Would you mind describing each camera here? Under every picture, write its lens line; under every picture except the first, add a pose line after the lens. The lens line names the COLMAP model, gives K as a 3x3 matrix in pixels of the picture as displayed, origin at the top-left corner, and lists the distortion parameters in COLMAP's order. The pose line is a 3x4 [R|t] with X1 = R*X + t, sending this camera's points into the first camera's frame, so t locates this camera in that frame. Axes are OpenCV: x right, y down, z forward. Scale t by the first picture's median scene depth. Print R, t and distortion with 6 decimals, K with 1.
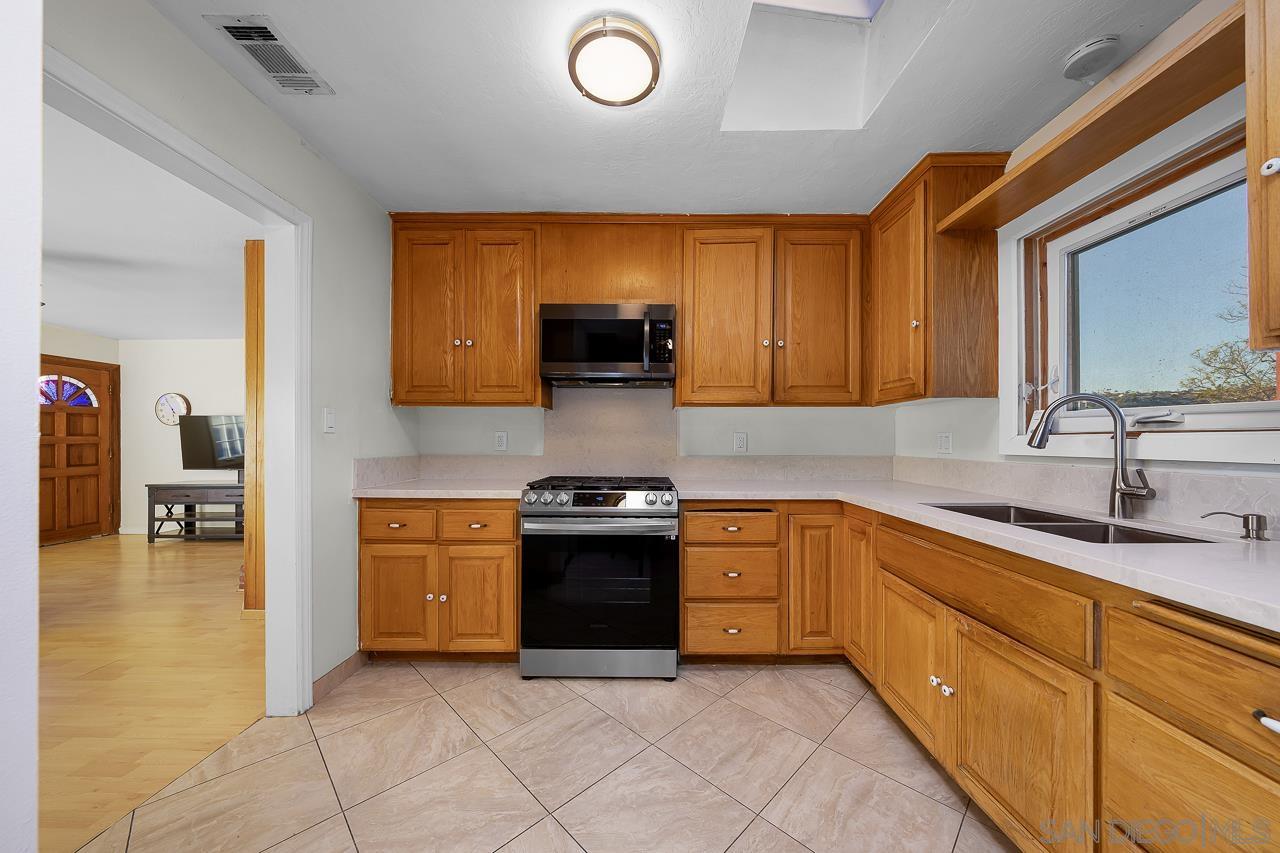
lens RADIAL K [[443.2, 0, 645.5], [0, 443.2, 437.7], [0, 0, 1]] dist [-0.002395, 0.000017]
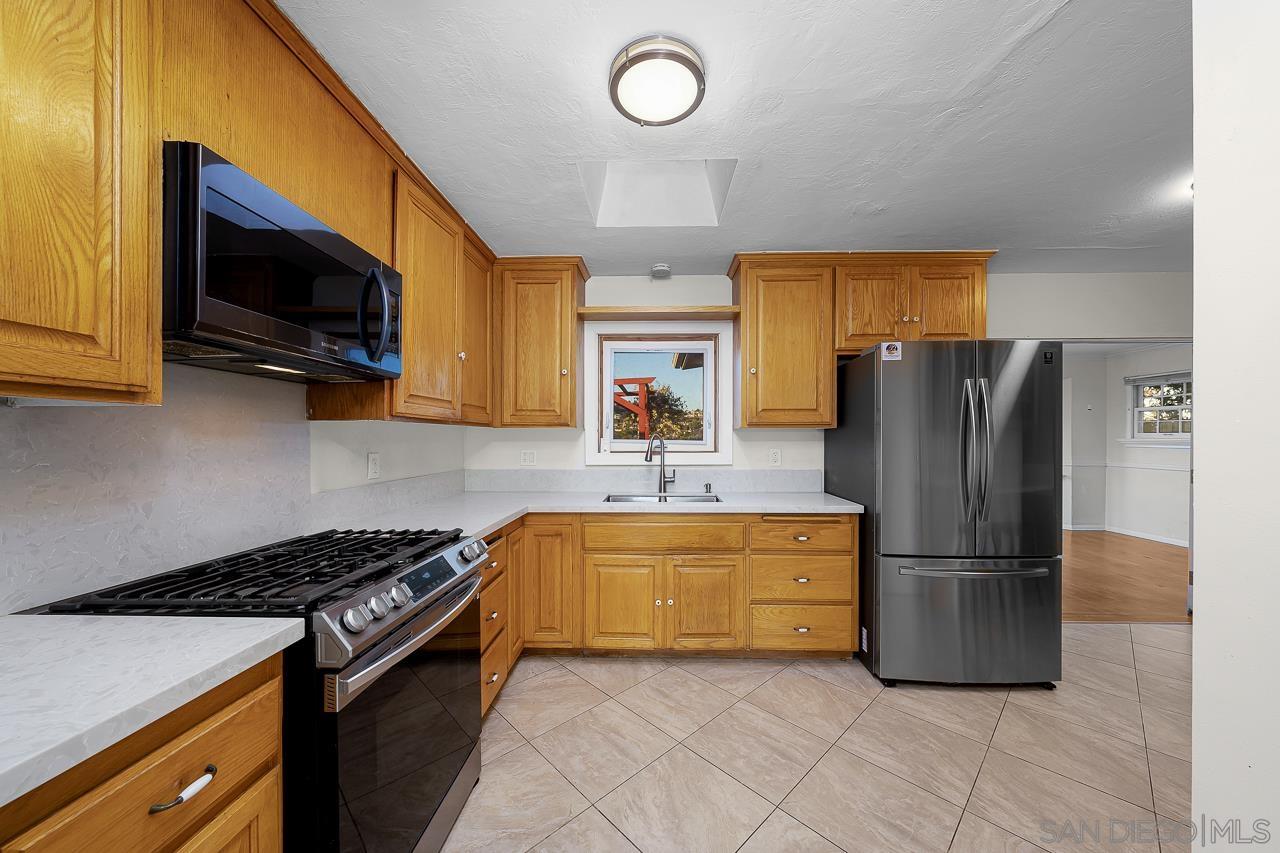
lens RADIAL K [[443.2, 0, 645.5], [0, 443.2, 437.7], [0, 0, 1]] dist [-0.002395, 0.000017]
pose [[0.025419, 0.002676, 0.999673, -1.014007], [-0.004442, 0.999987, -0.002564, -0.073286], [-0.999667, -0.004375, 0.025430, 0.982473]]
